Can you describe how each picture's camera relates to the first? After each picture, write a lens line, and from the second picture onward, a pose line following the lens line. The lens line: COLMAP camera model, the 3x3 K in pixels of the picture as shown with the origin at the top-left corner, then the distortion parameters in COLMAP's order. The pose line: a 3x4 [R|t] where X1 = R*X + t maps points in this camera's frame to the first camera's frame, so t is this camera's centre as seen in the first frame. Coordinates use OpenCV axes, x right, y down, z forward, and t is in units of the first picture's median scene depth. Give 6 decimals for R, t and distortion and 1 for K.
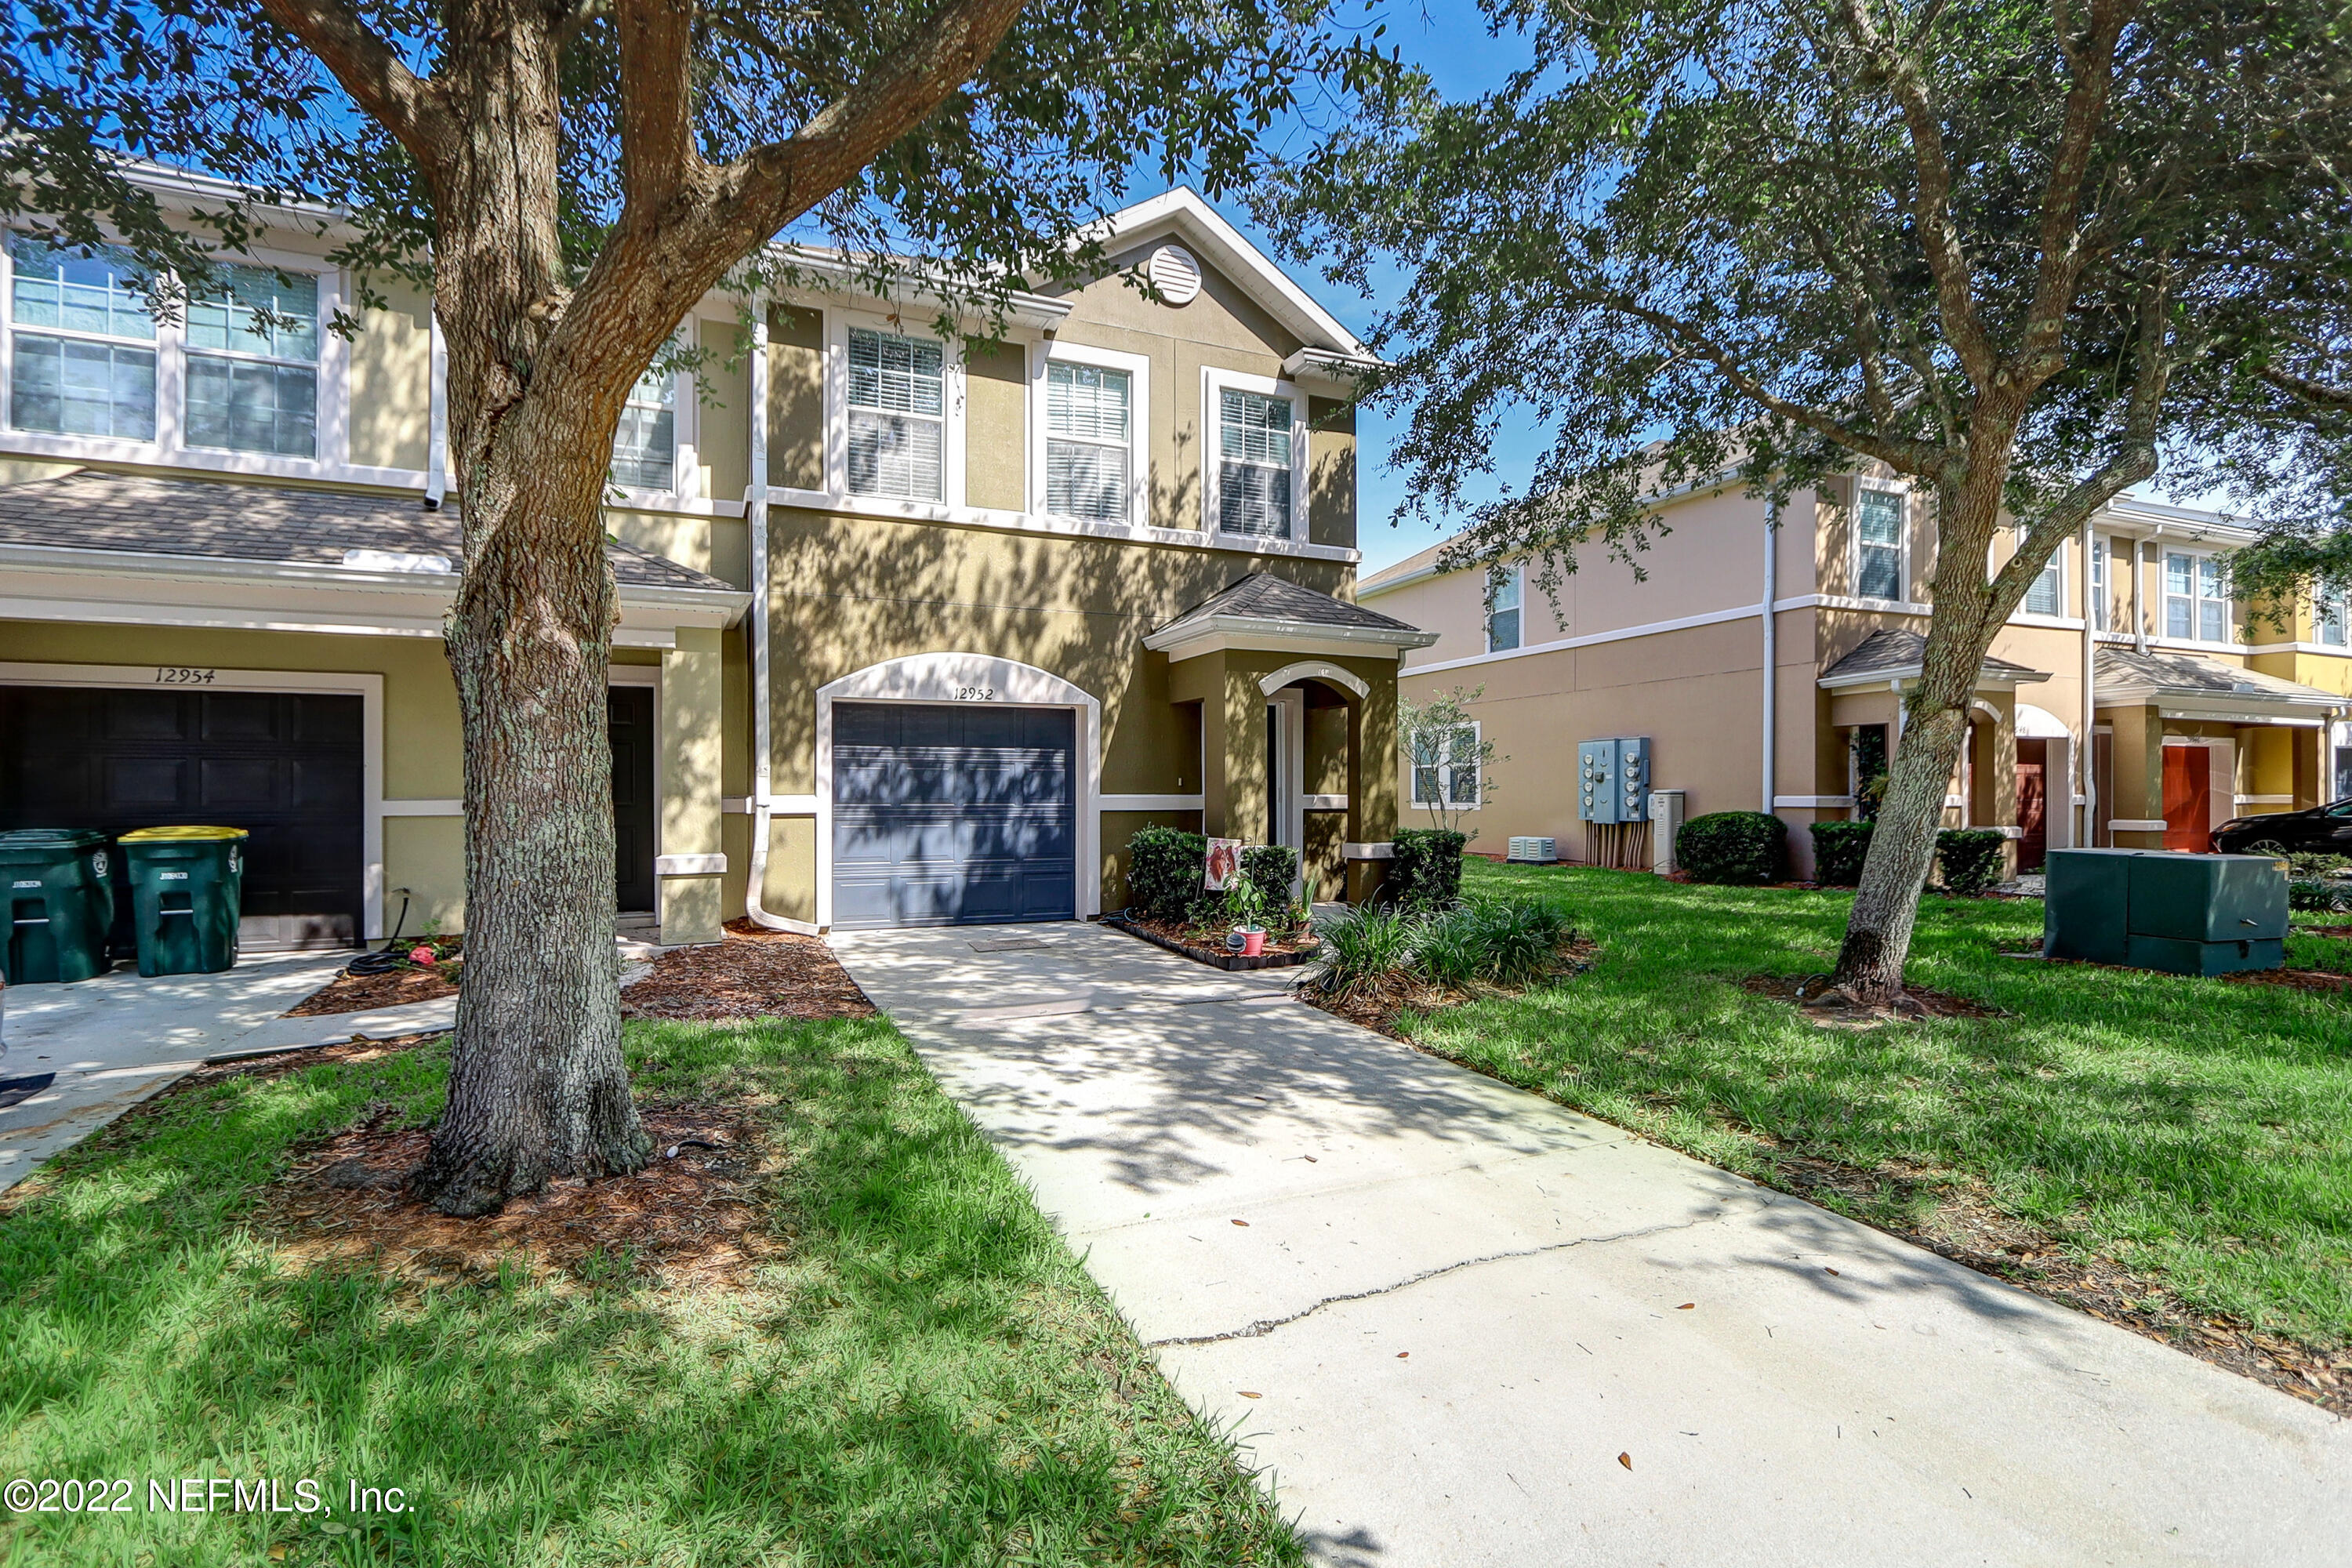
lens RADIAL K [[1086.1, 0, 1171.3], [0, 1086.1, 784.7], [0, 0, 1]] dist [-0.023395, 0.000066]
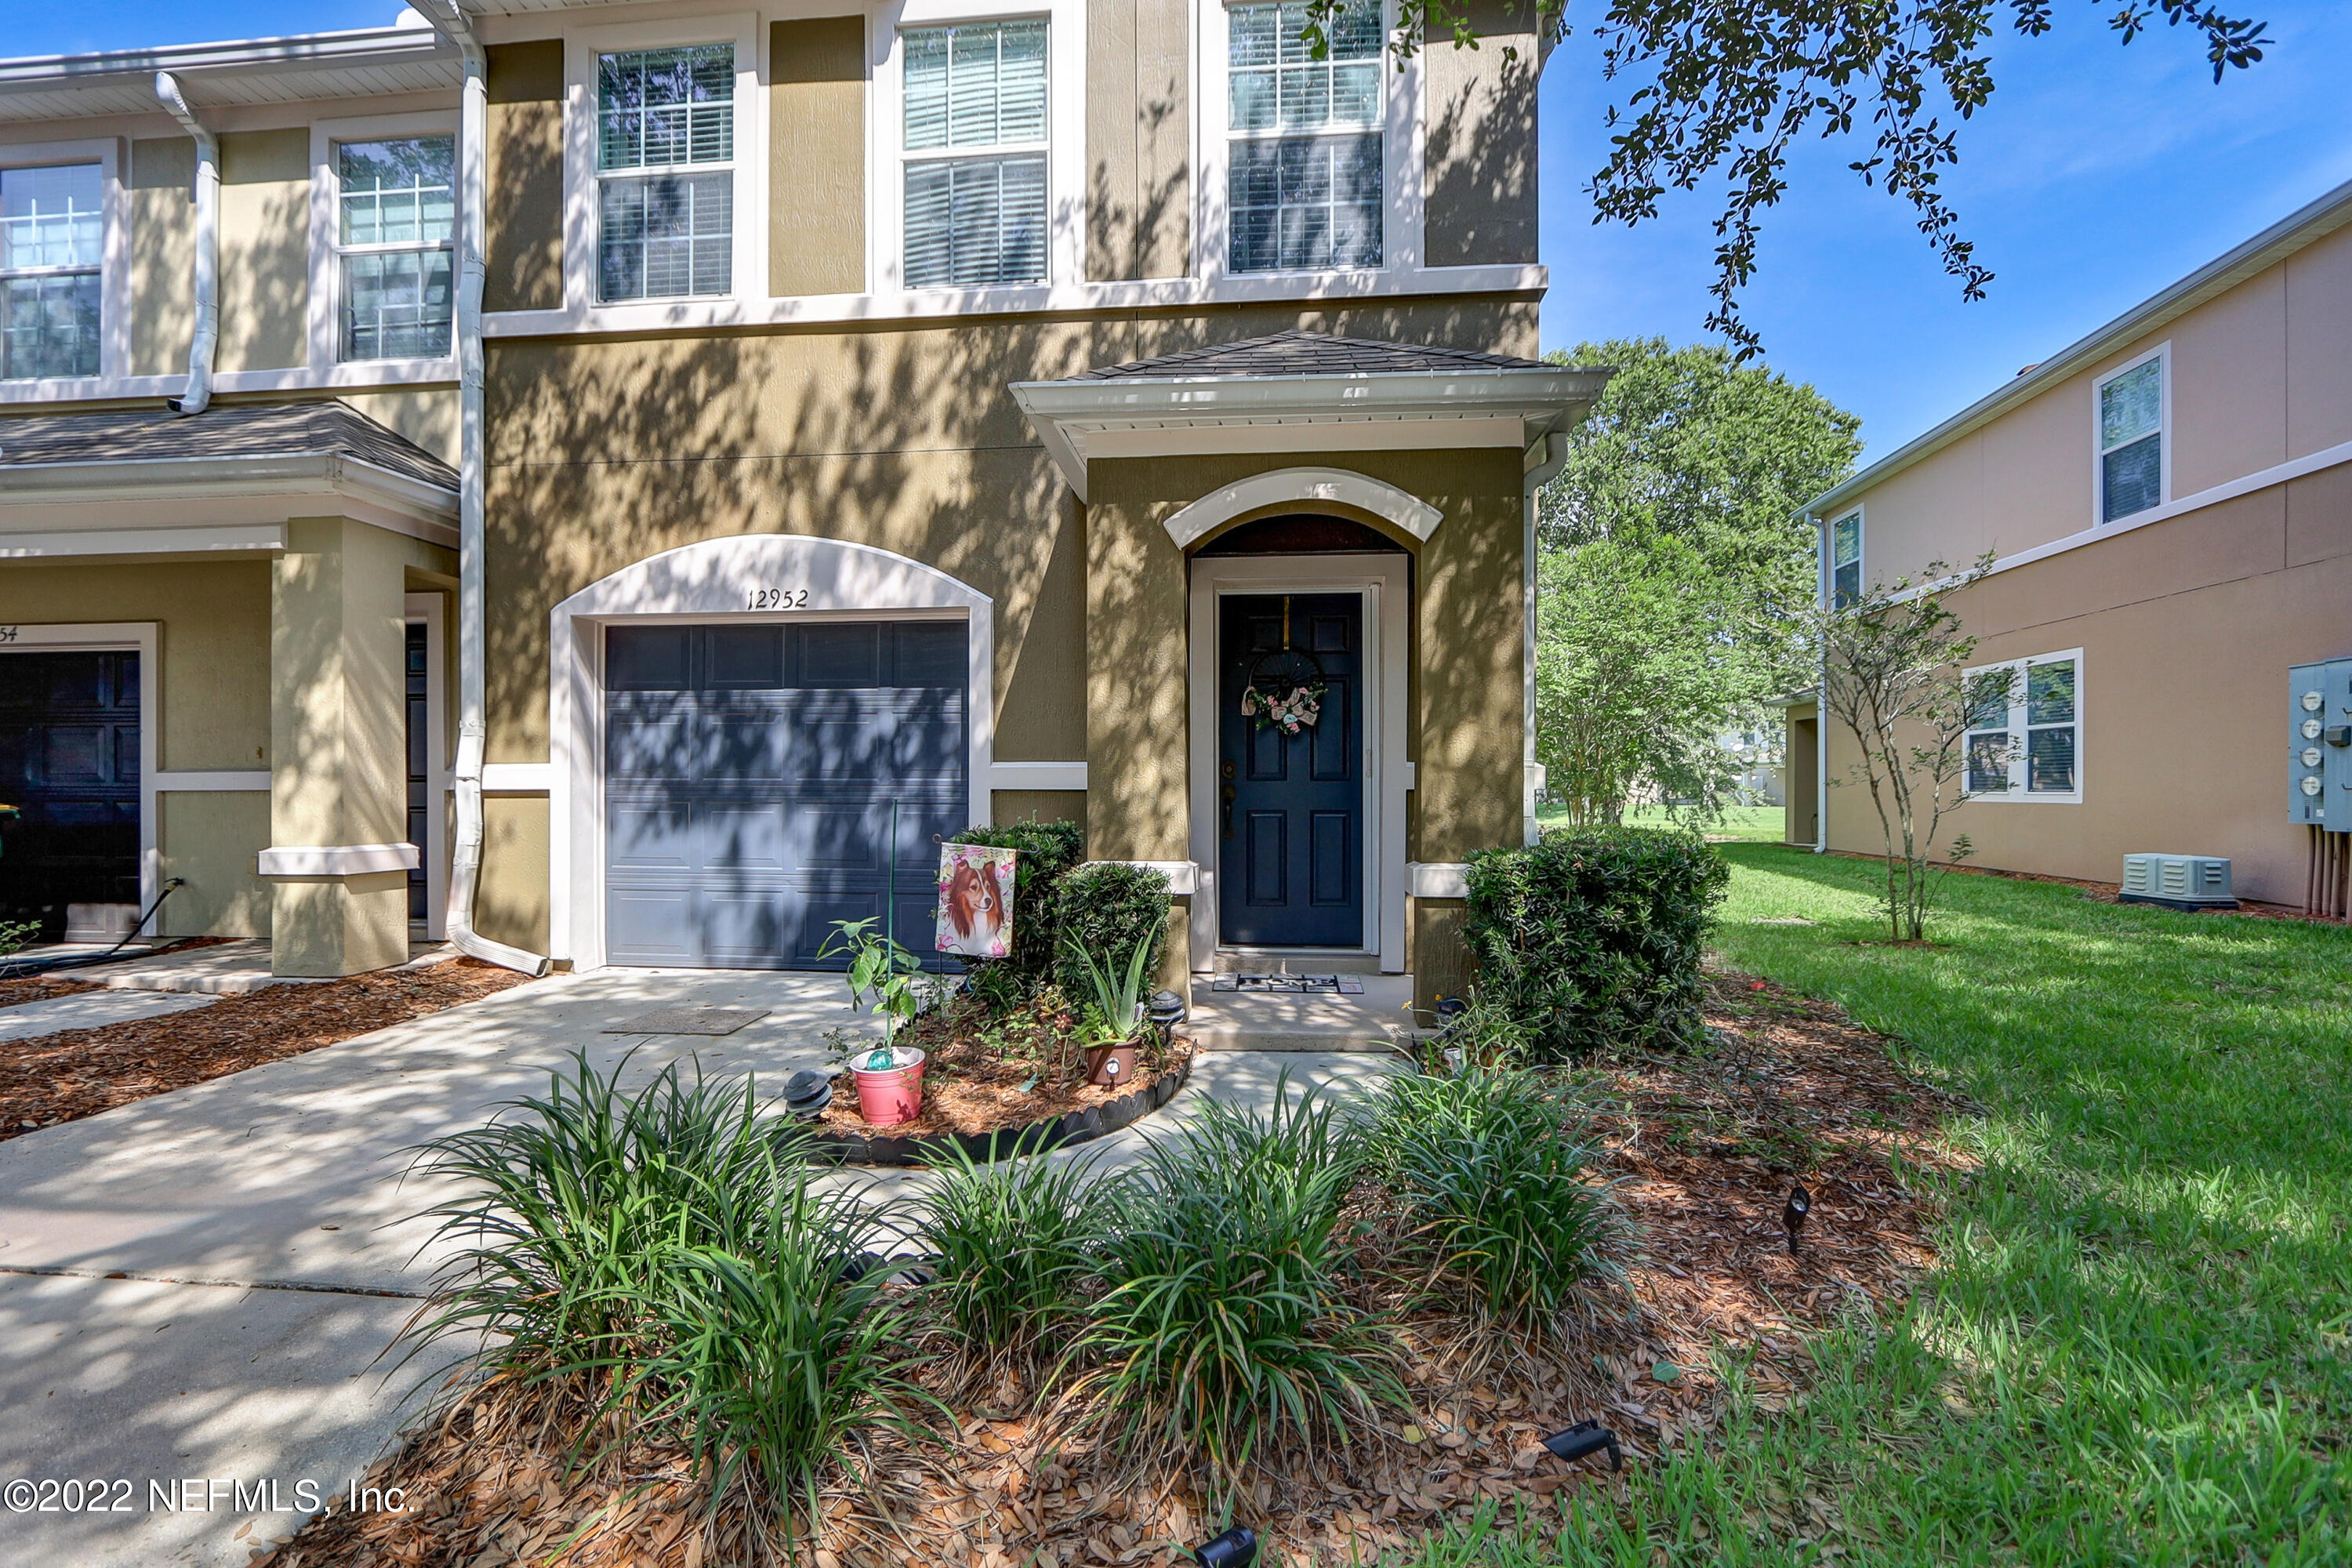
lens RADIAL K [[1086.1, 0, 1182.8], [0, 1086.1, 794.4], [0, 0, 1]] dist [-0.023395, 0.000066]
pose [[0.866935, 0.004496, -0.498401, 0.315995], [0.002912, 0.999897, 0.014085, 0.018634], [0.498413, -0.013662, 0.866832, 0.567665]]
